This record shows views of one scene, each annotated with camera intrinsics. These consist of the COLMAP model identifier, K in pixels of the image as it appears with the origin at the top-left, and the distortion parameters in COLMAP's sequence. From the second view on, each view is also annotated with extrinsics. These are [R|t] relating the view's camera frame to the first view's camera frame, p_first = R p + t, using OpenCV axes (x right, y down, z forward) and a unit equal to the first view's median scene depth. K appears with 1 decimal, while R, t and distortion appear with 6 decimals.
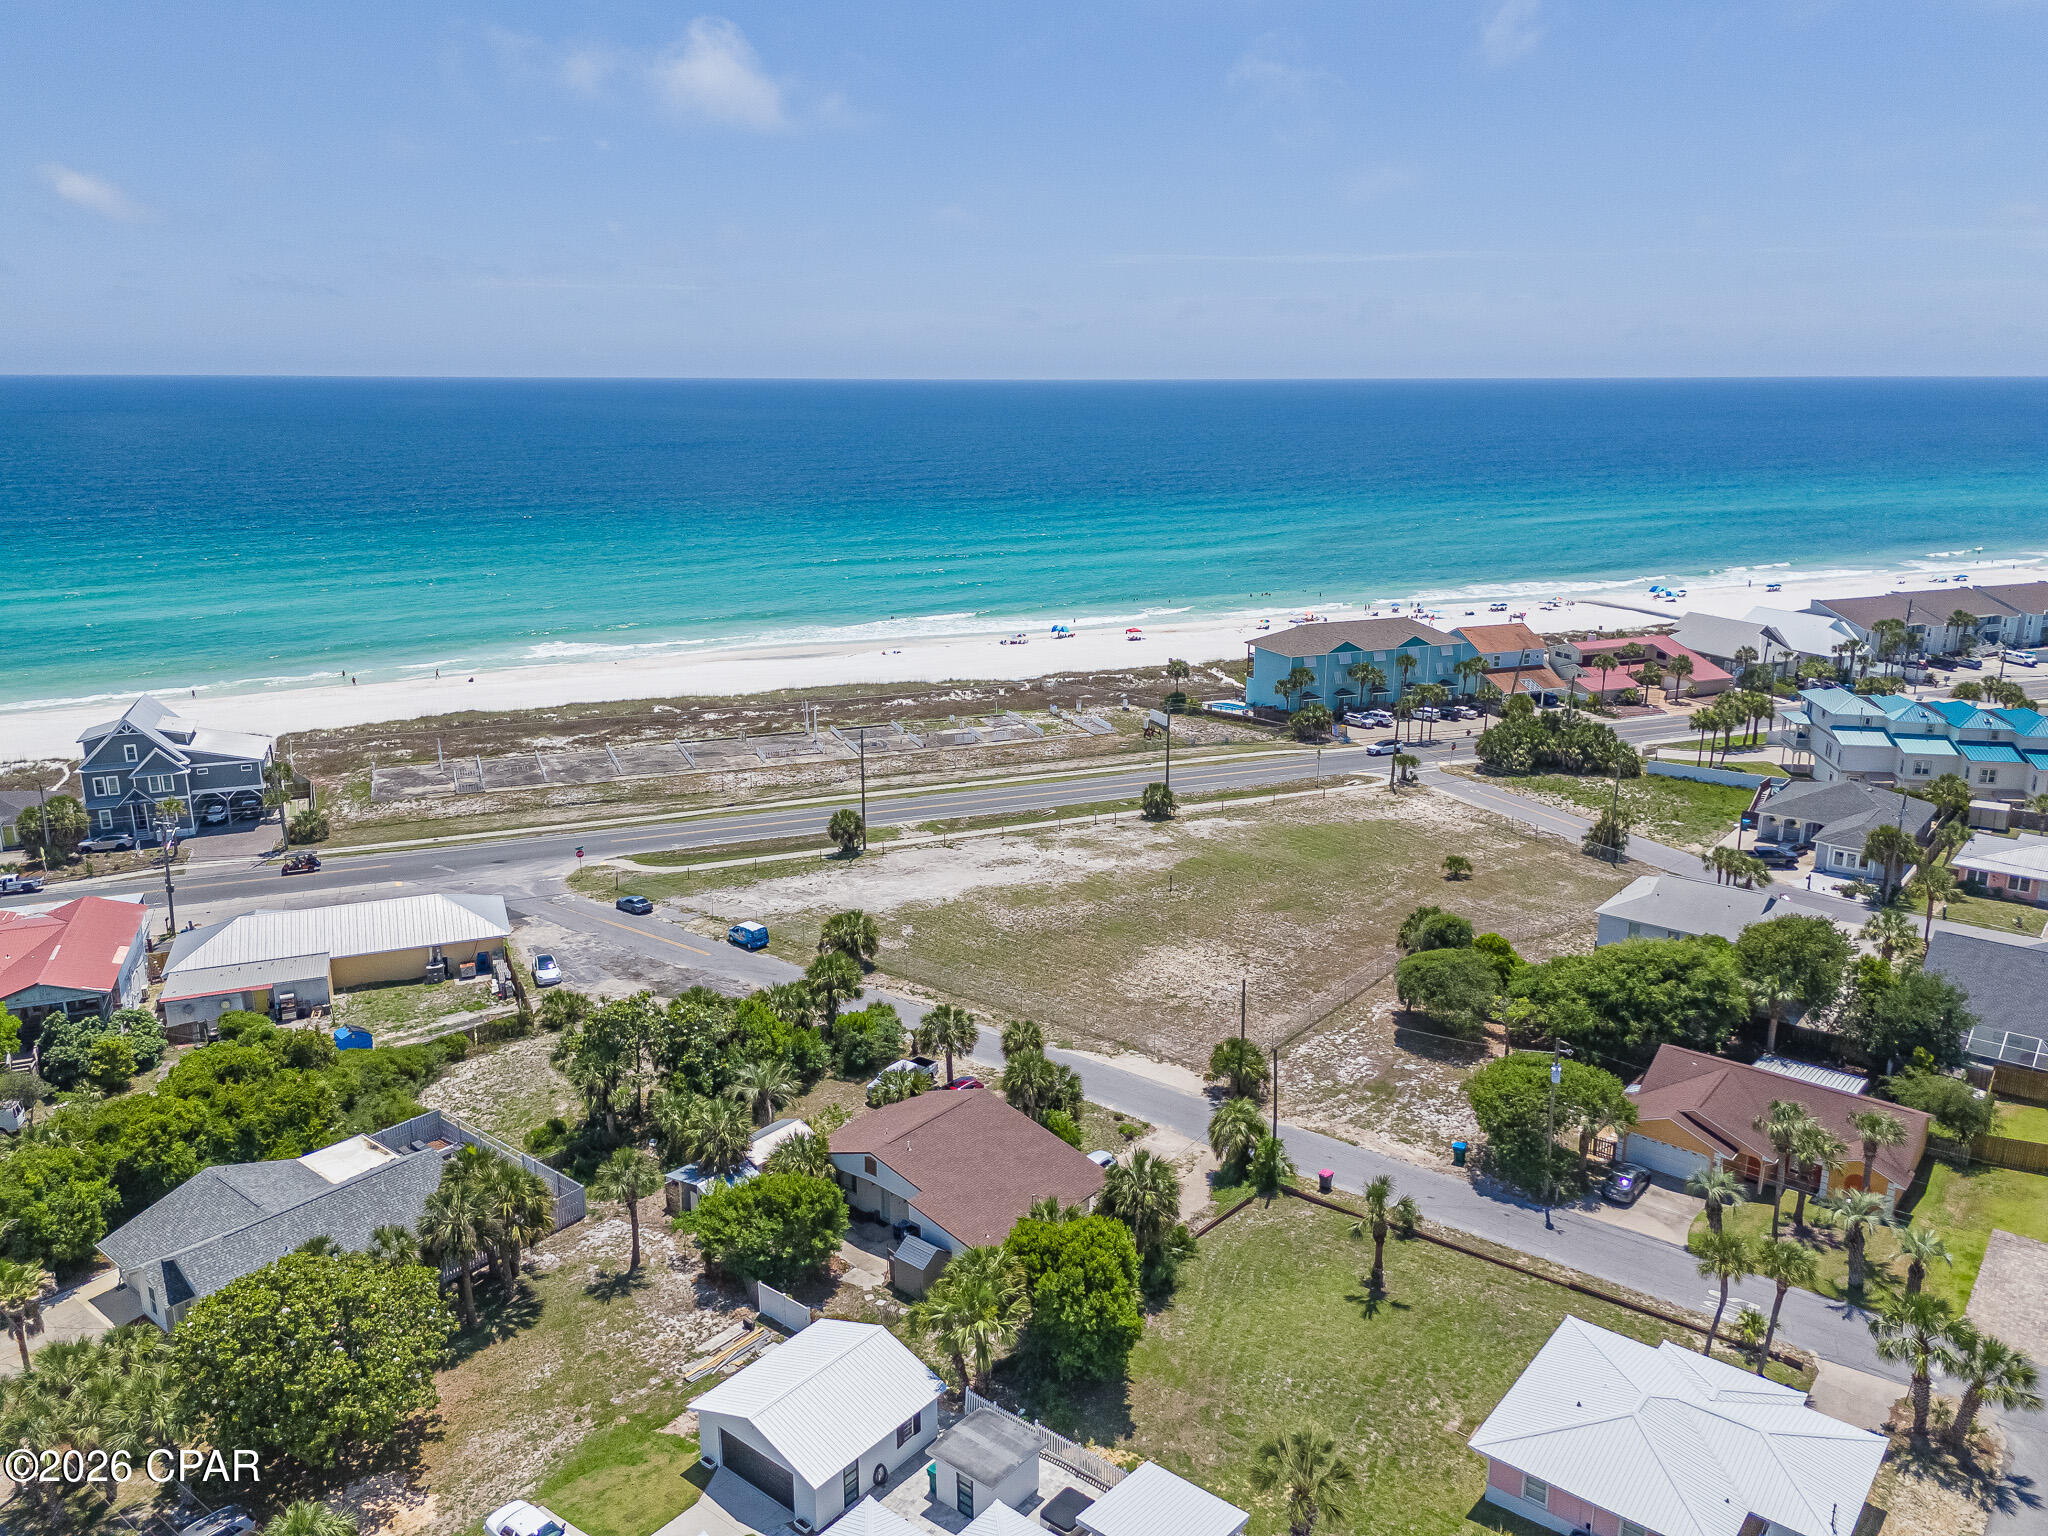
lens RADIAL K [[1498.7, 0, 1024.0], [0, 1498.7, 768.0], [0, 0, 1]] dist [0.086255, -0.116342]
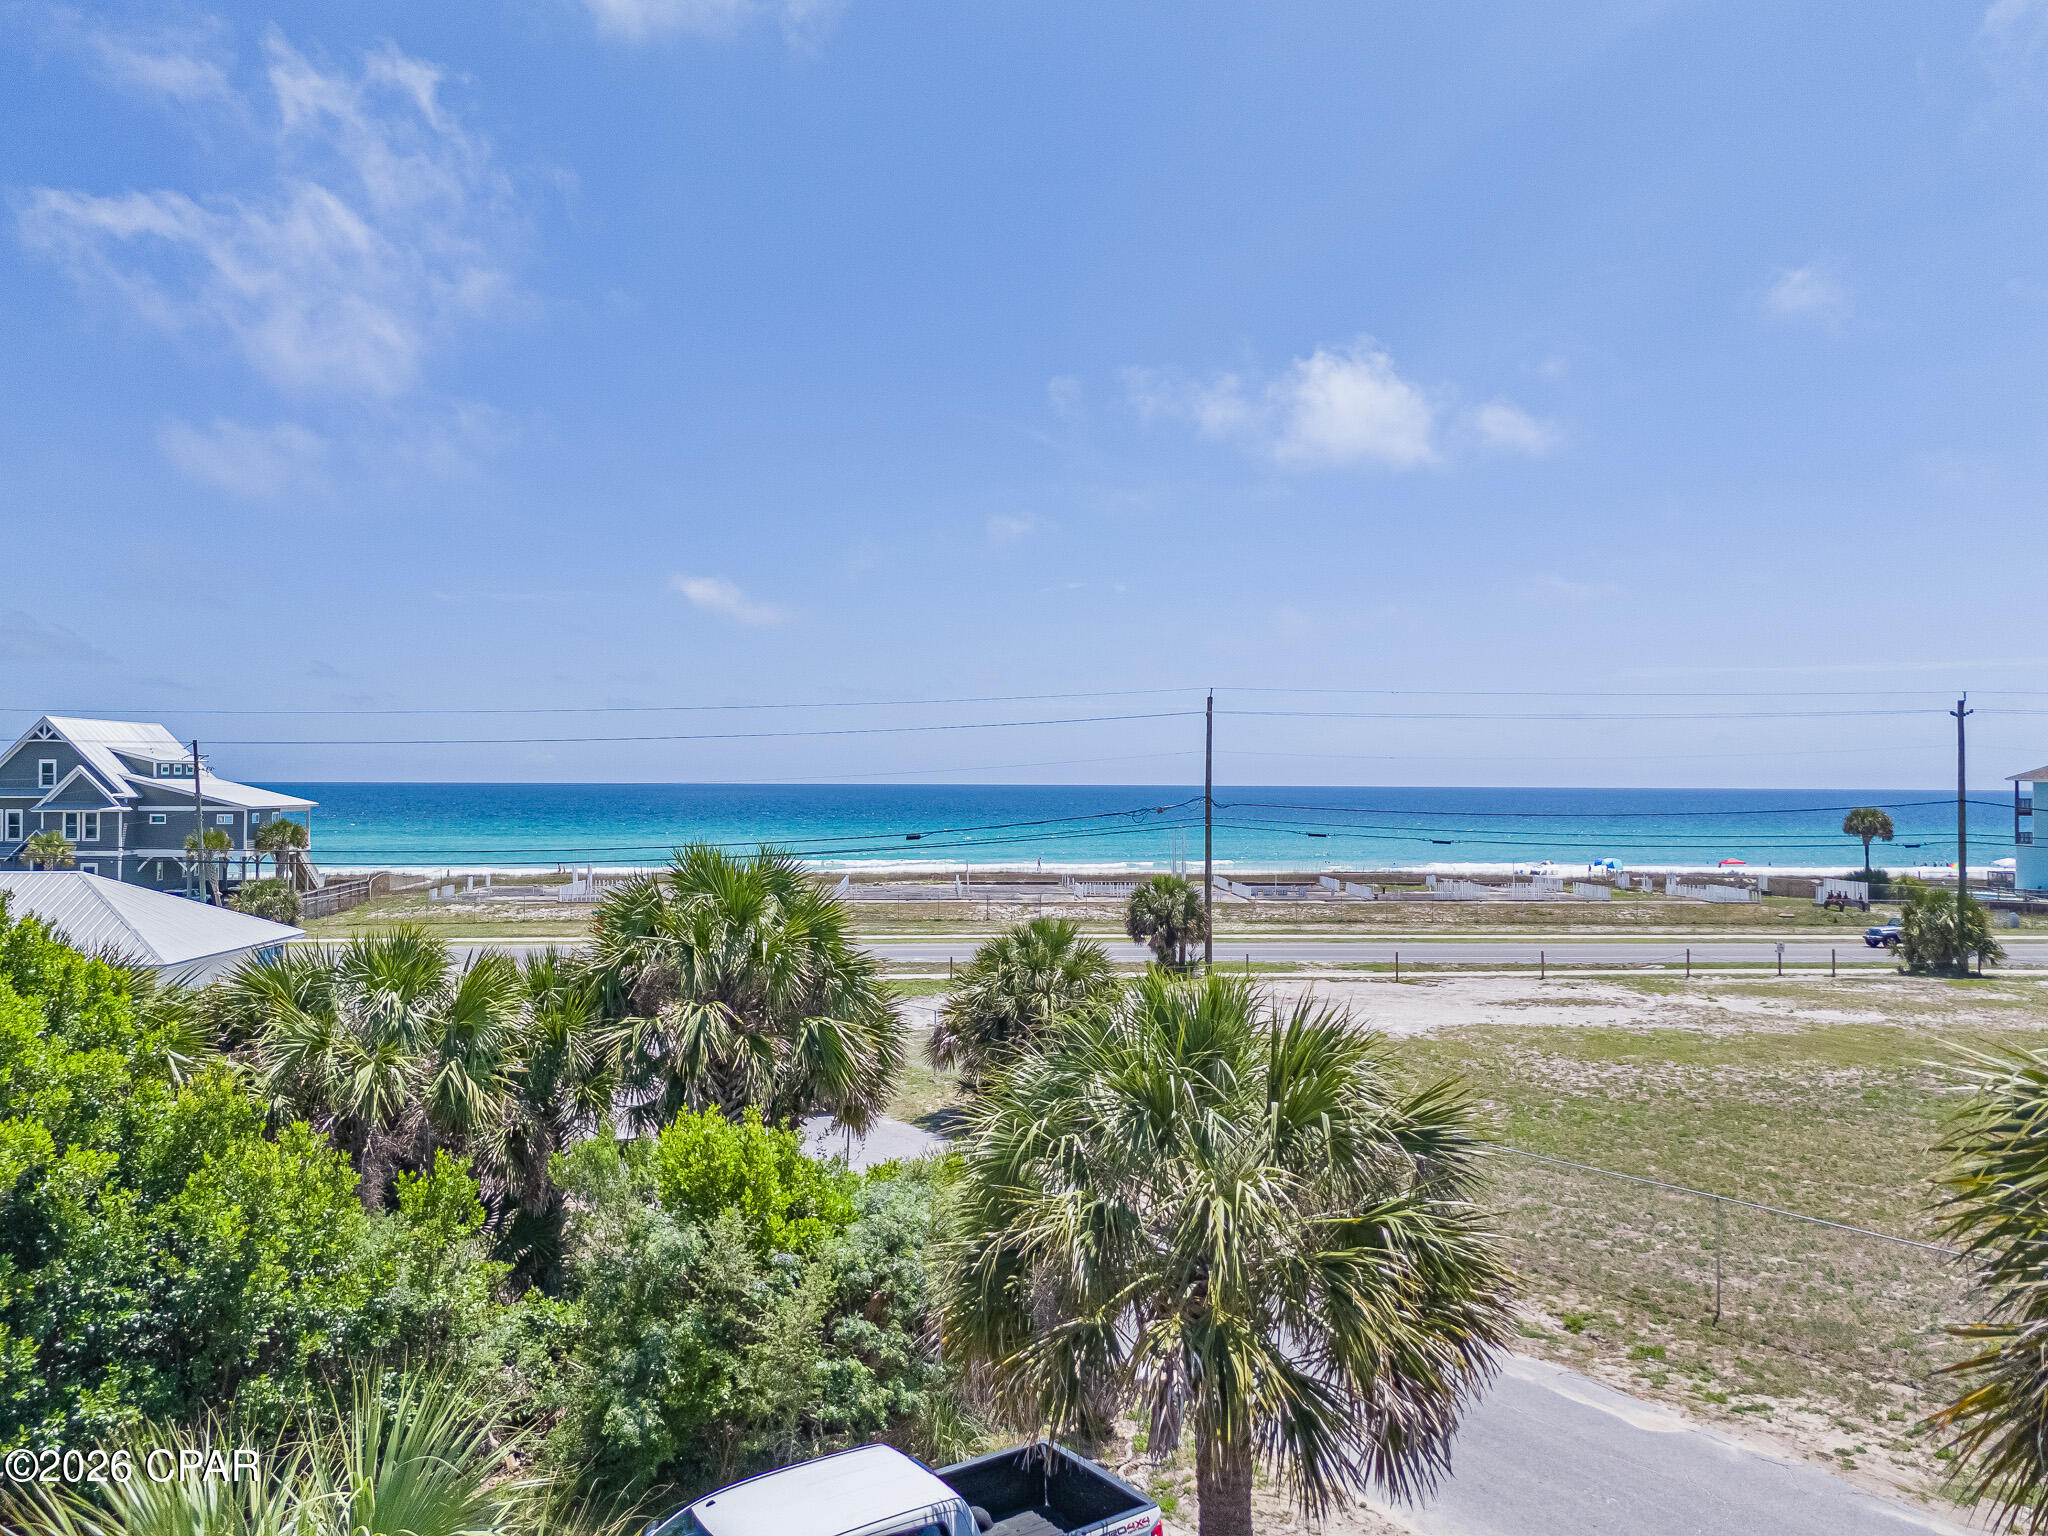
lens RADIAL K [[1507.7, 0, 1024.0], [0, 1507.7, 768.0], [0, 0, 1]] dist [0.068843, -0.056775]
pose [[0.948981, 0.001132, -0.315332, -0.030132], [-0.082757, 0.965836, -0.245587, 0.178826], [0.304281, 0.259153, 0.916653, 0.921029]]
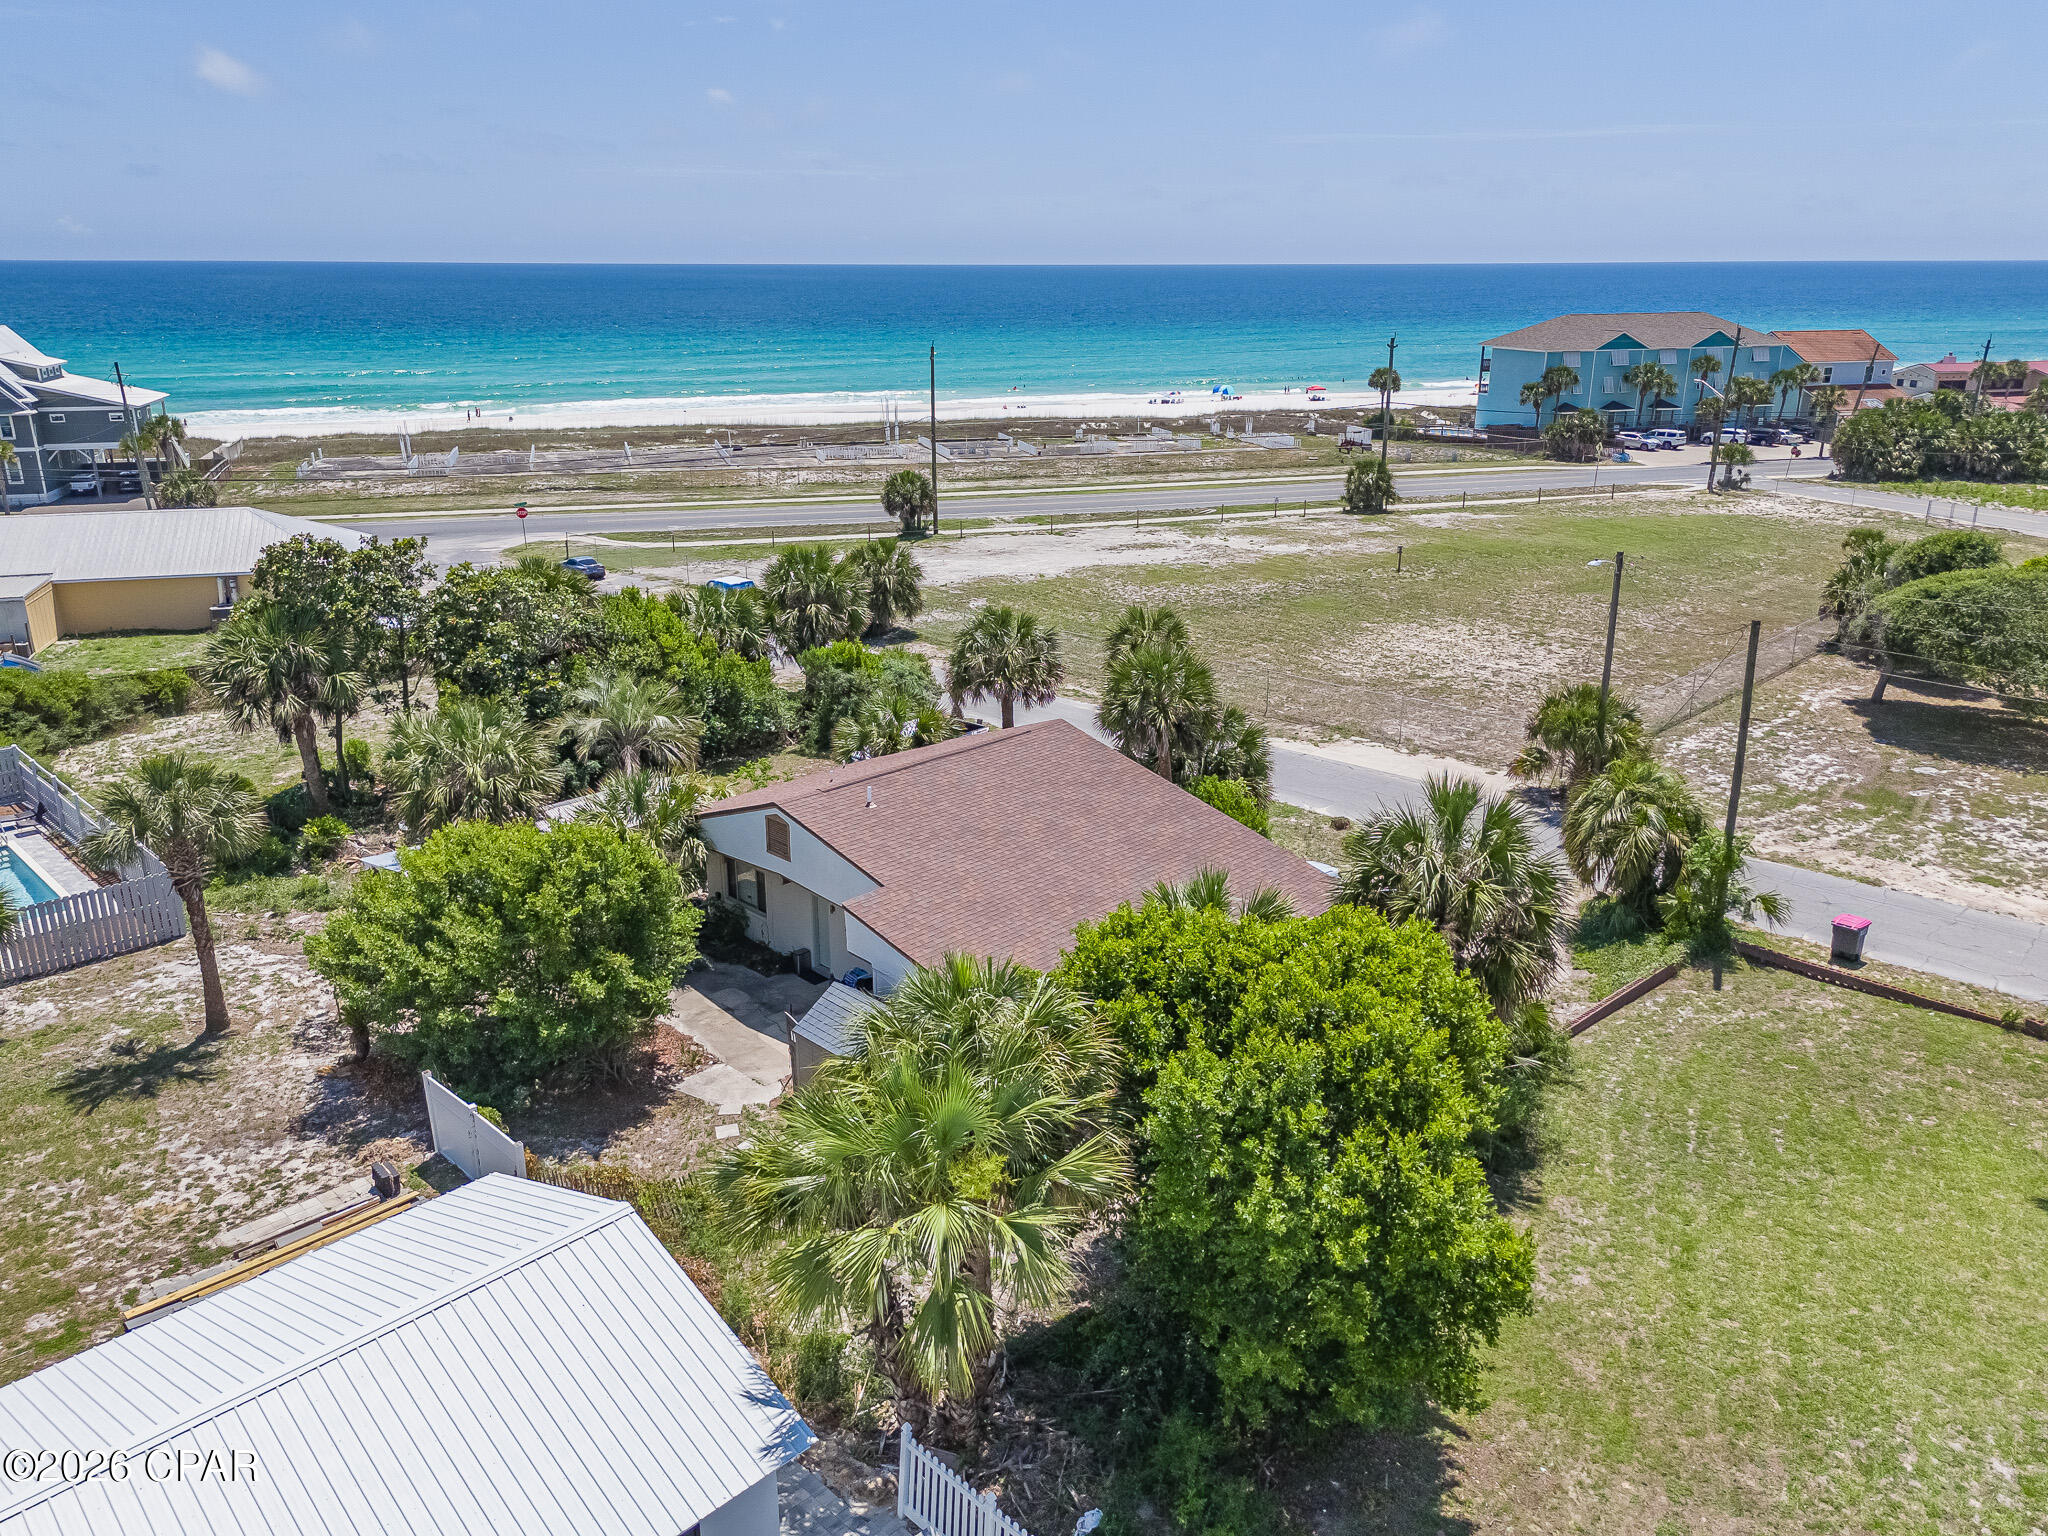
lens RADIAL K [[1507.7, 0, 1024.0], [0, 1507.7, 768.0], [0, 0, 1]] dist [0.068843, -0.056775]
pose [[0.994804, 0.031355, -0.096860, 0.007061], [-0.024501, 0.997164, 0.071159, 0.182911], [0.098817, -0.068416, 0.992751, 0.504575]]
